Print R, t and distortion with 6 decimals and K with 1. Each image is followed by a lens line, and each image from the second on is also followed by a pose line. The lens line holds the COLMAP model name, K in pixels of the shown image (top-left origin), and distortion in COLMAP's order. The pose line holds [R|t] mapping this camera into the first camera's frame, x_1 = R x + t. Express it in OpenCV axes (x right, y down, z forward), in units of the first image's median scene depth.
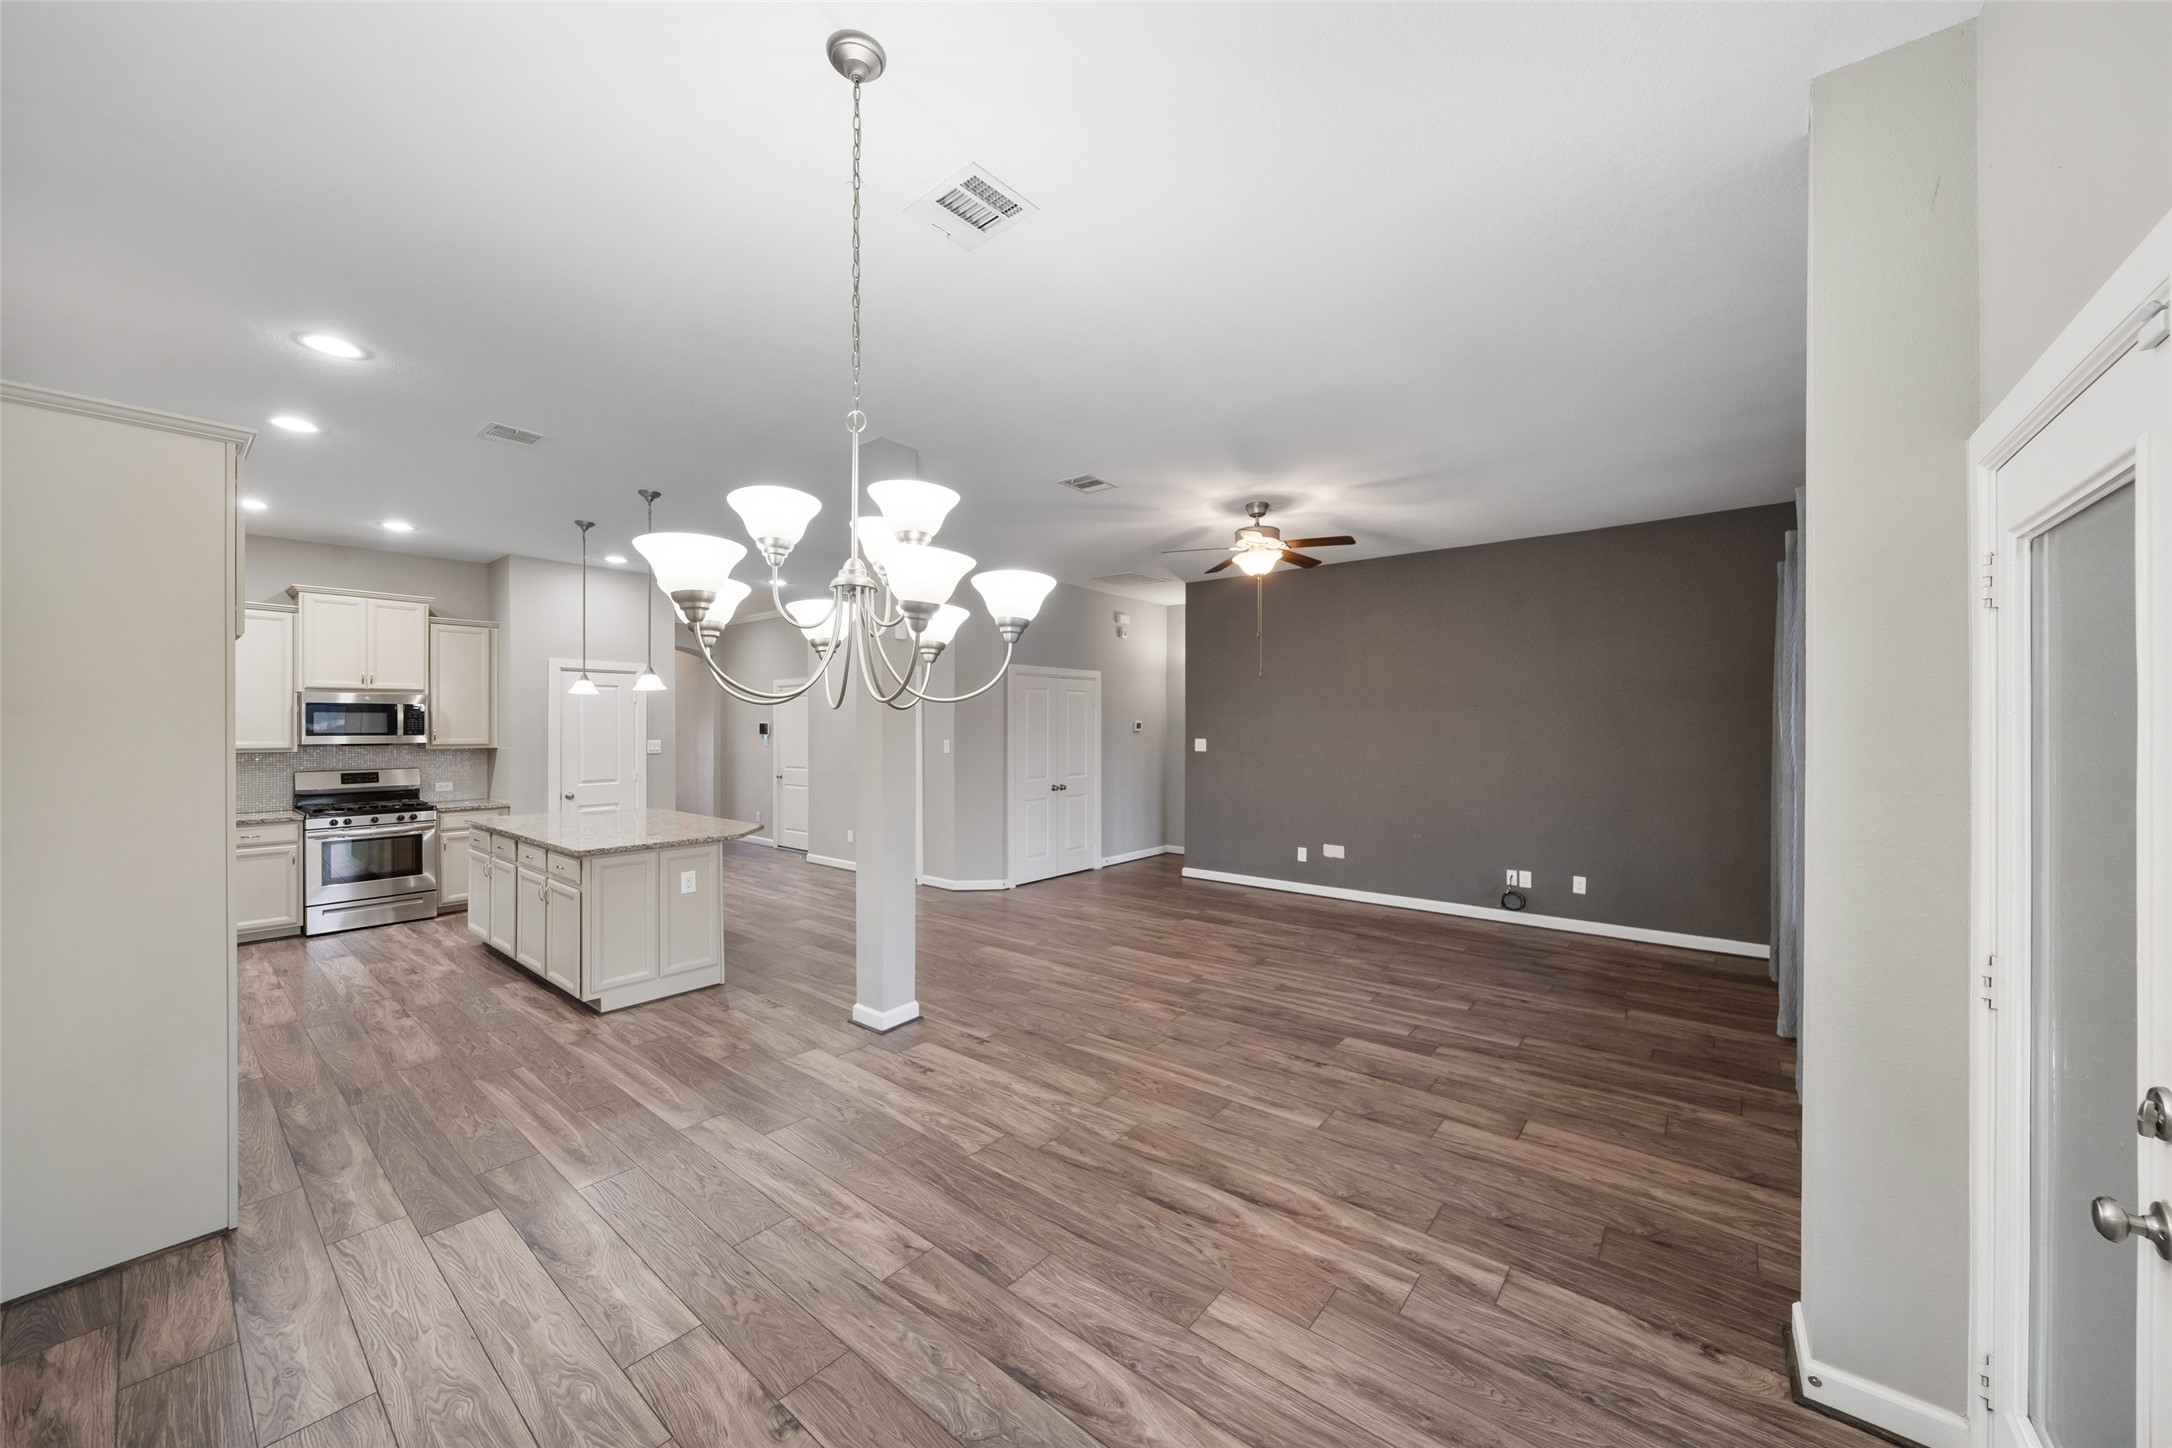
lens RADIAL K [[783.9, 0, 1084.7], [0, 783.9, 726.8], [0, 0, 1]] dist [-0.001896, -0.000005]
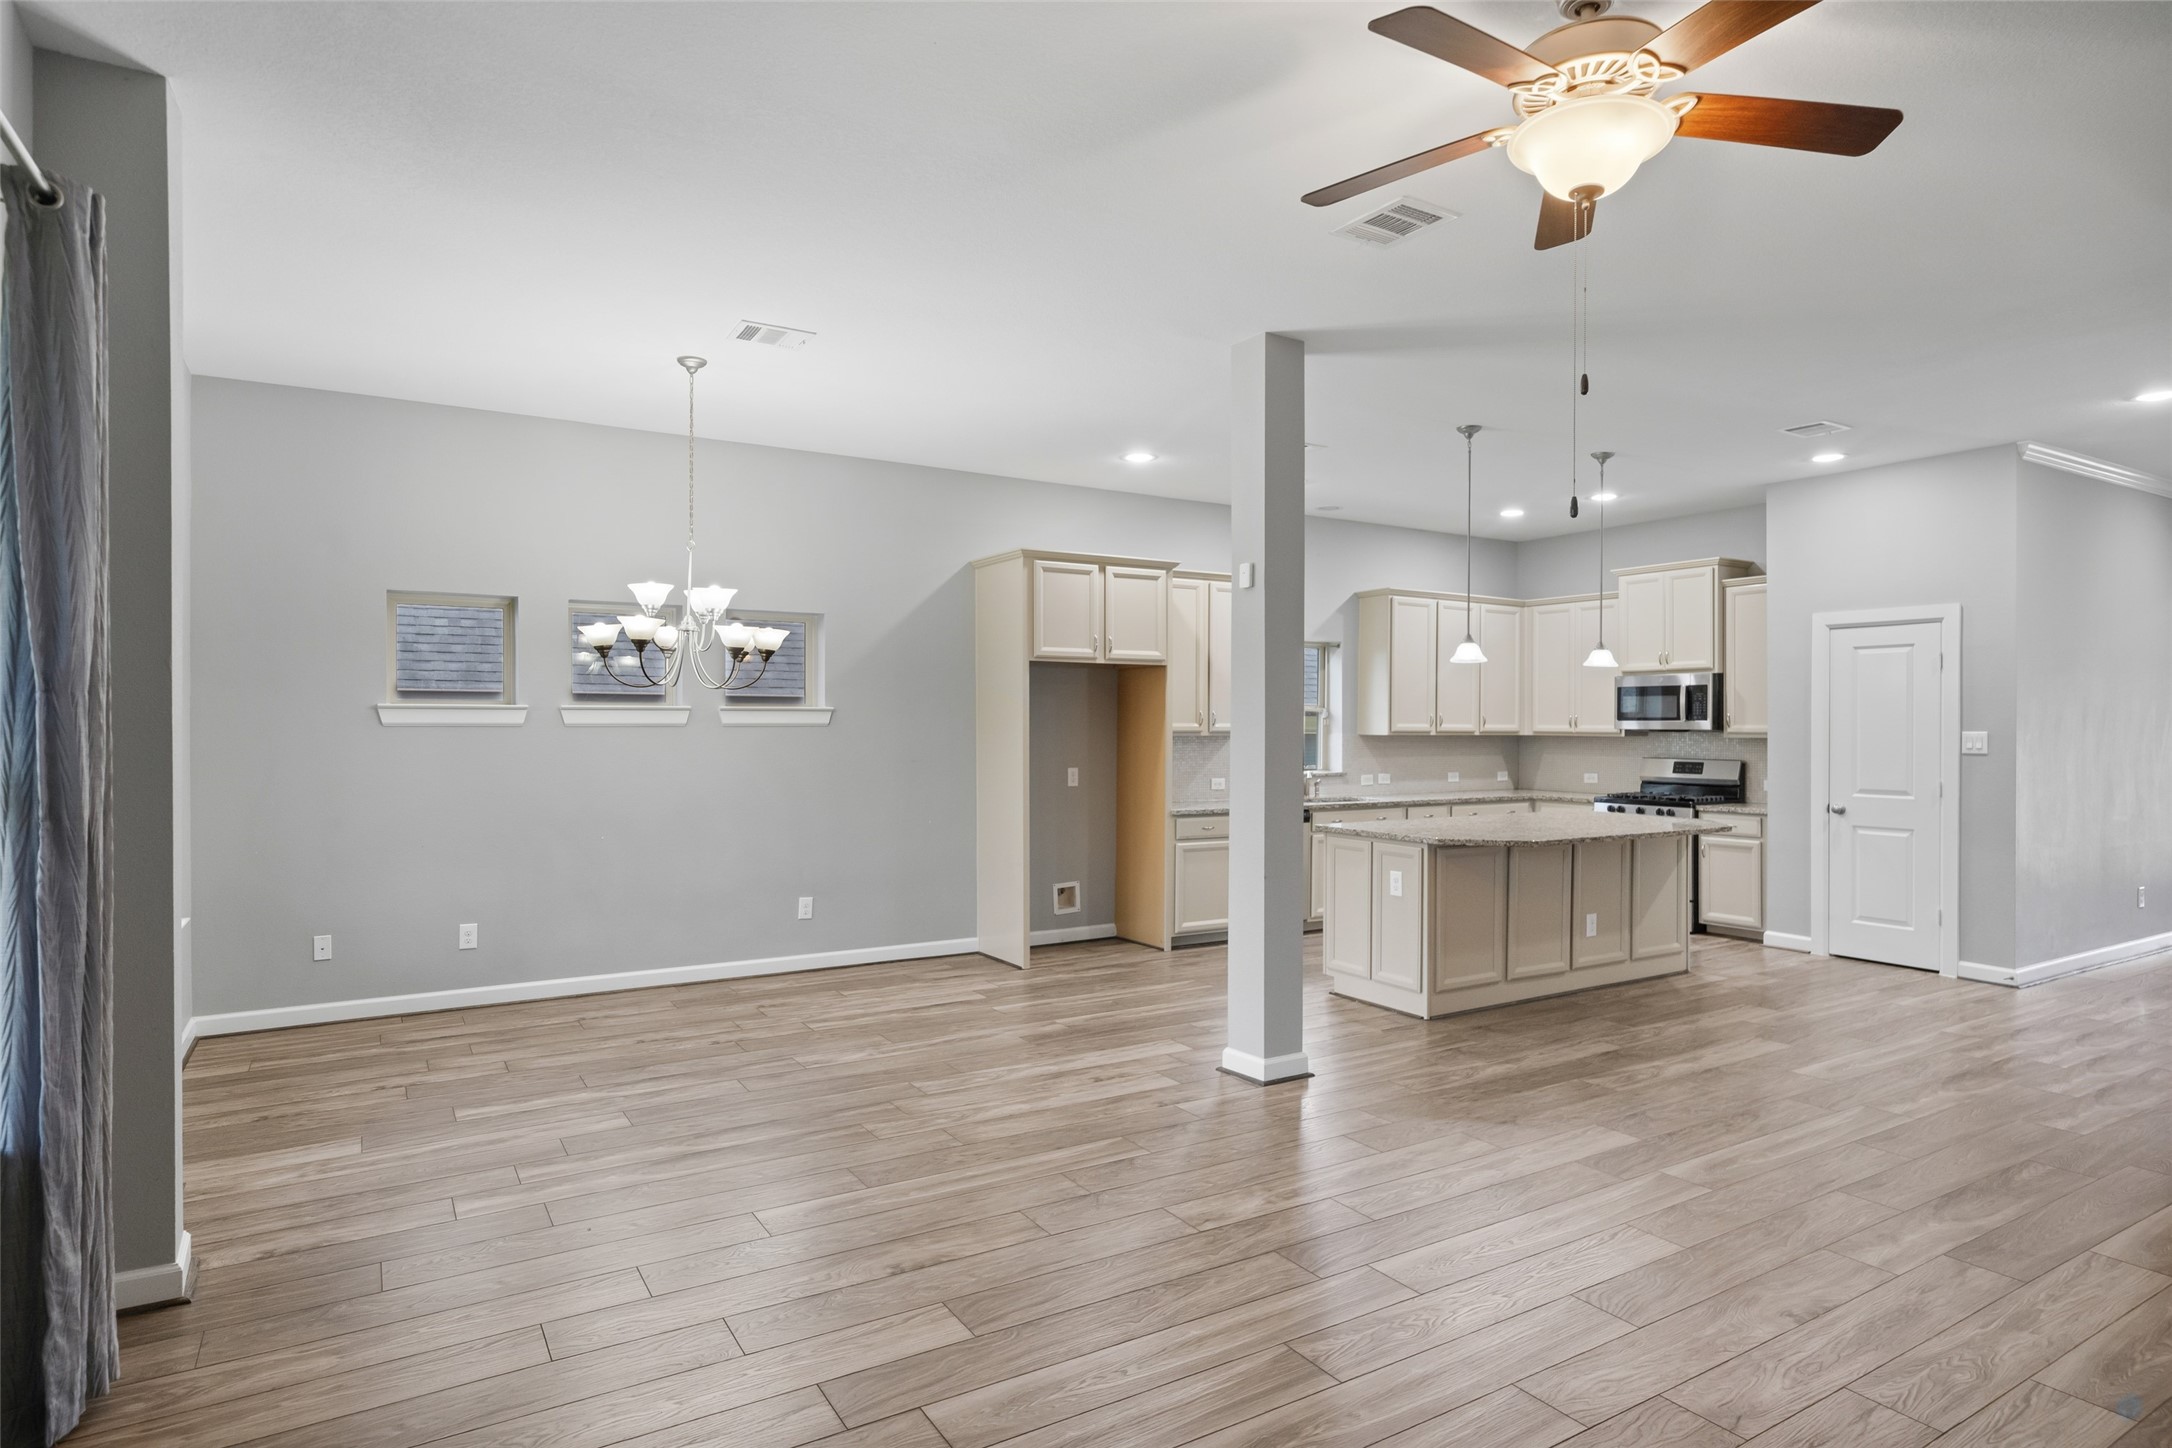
lens RADIAL K [[1187.5, 0, 1086.0], [0, 1187.5, 727.3], [0, 0, 1]] dist [0.023760, -0.000263]
pose [[-0.325734, 0.002231, -0.945459, 1.164337], [-0.002239, 0.999993, 0.003131, 0.030067], [0.945459, 0.003137, -0.325727, 1.516417]]
